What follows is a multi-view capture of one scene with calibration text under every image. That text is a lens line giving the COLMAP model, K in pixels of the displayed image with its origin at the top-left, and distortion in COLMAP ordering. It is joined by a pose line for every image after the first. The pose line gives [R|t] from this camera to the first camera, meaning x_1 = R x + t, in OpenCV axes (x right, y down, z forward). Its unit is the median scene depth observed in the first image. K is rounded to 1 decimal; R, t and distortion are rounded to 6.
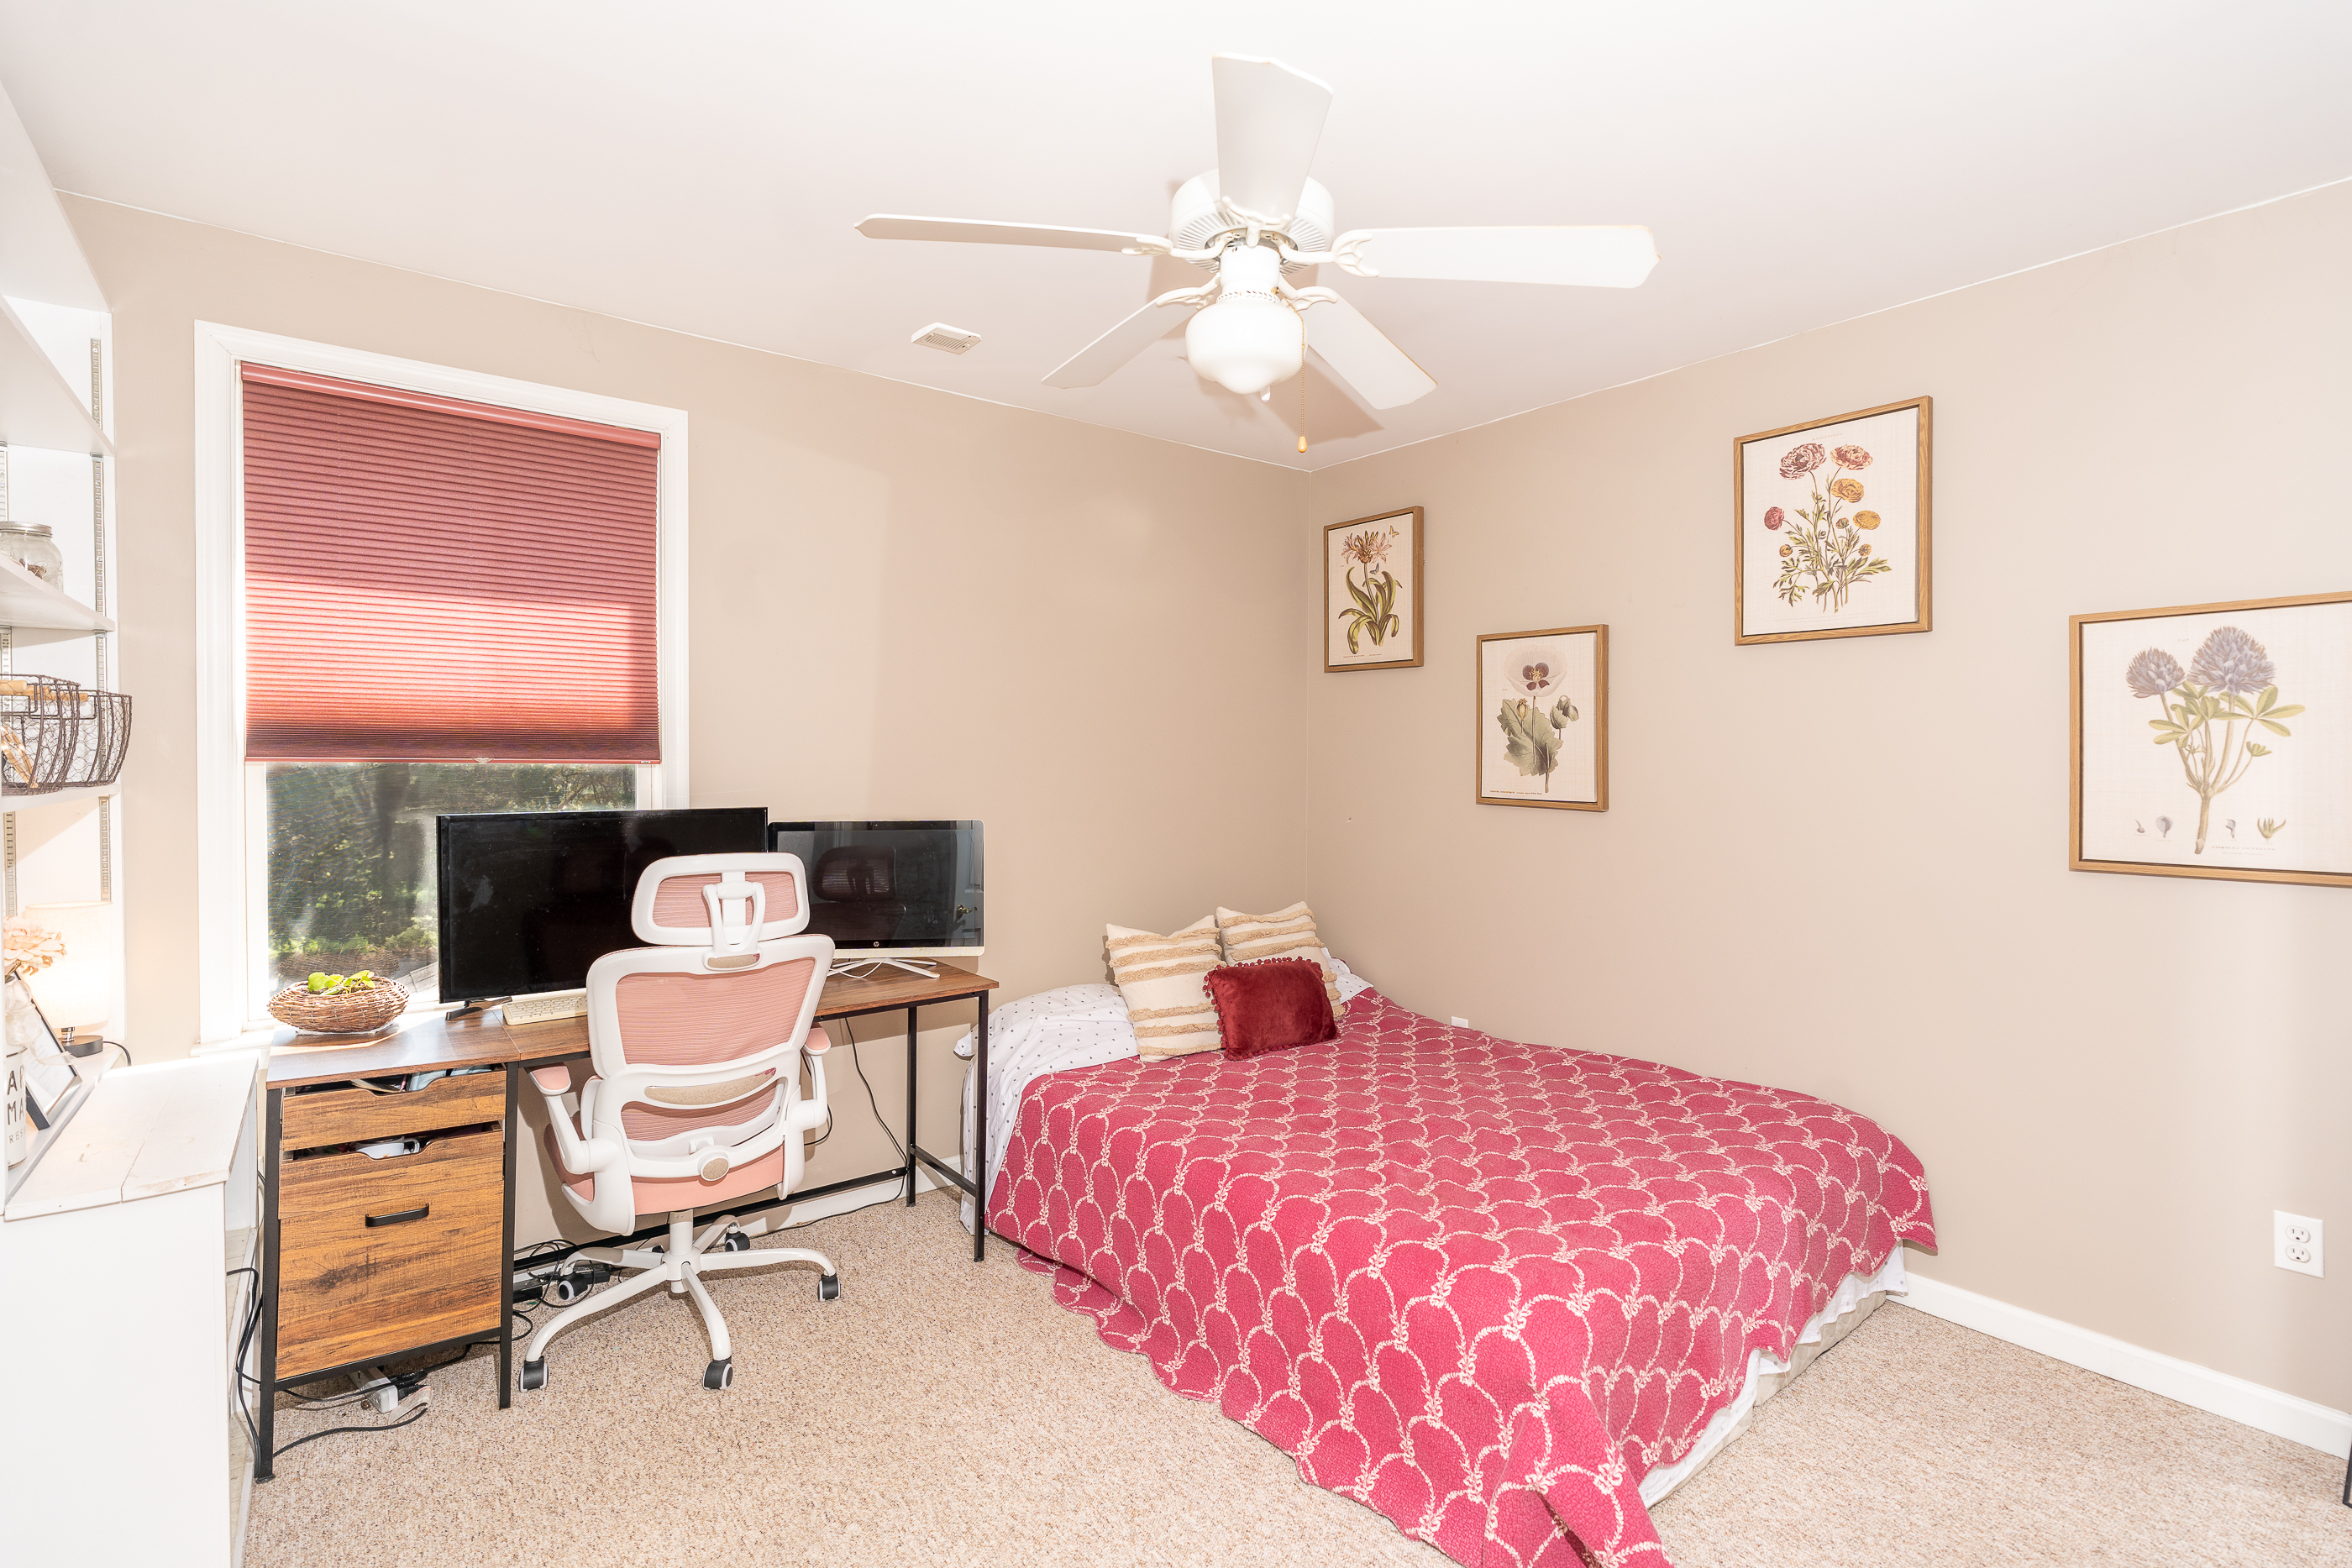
lens RADIAL K [[1046.3, 0, 1179.8], [0, 1046.3, 776.0], [0, 0, 1]] dist [-0.002416, 0.000281]
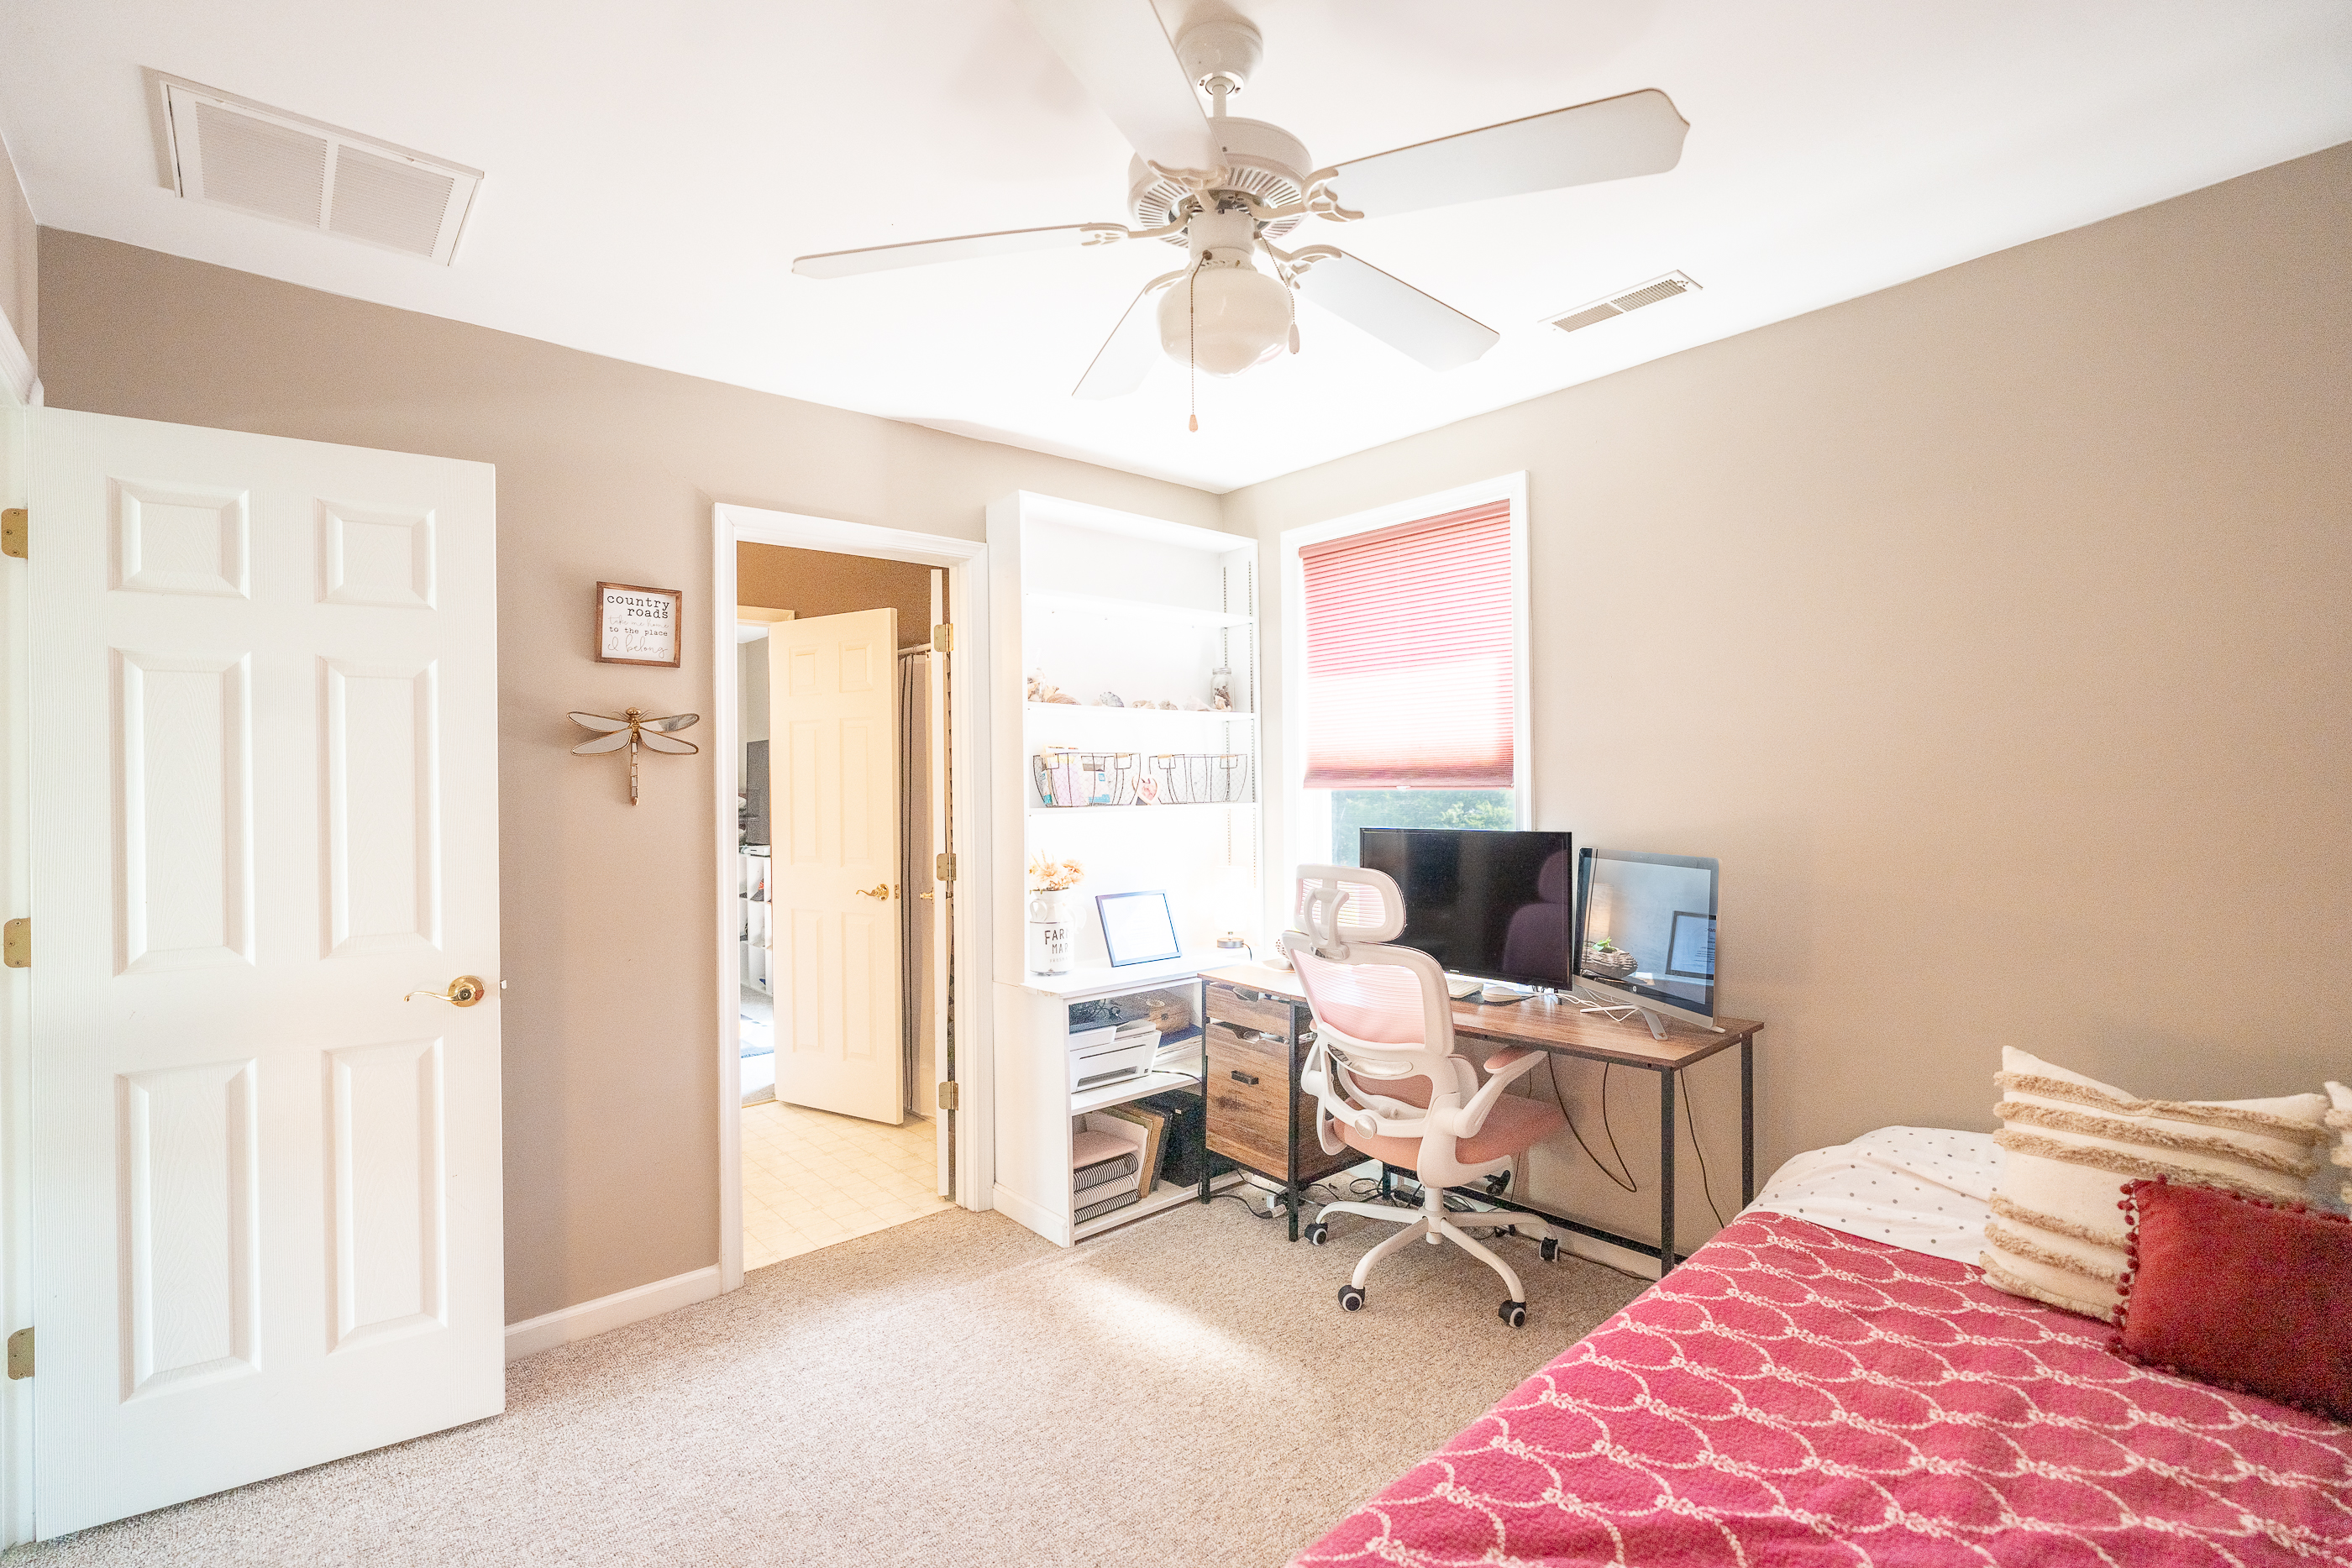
lens RADIAL K [[1046.3, 0, 1179.8], [0, 1046.3, 776.0], [0, 0, 1]] dist [-0.002416, 0.000281]
pose [[0.086822, -0.014413, -0.996120, 0.588637], [-0.001514, 0.999892, -0.014600, -0.007794], [0.996223, 0.002776, 0.086791, 0.548991]]
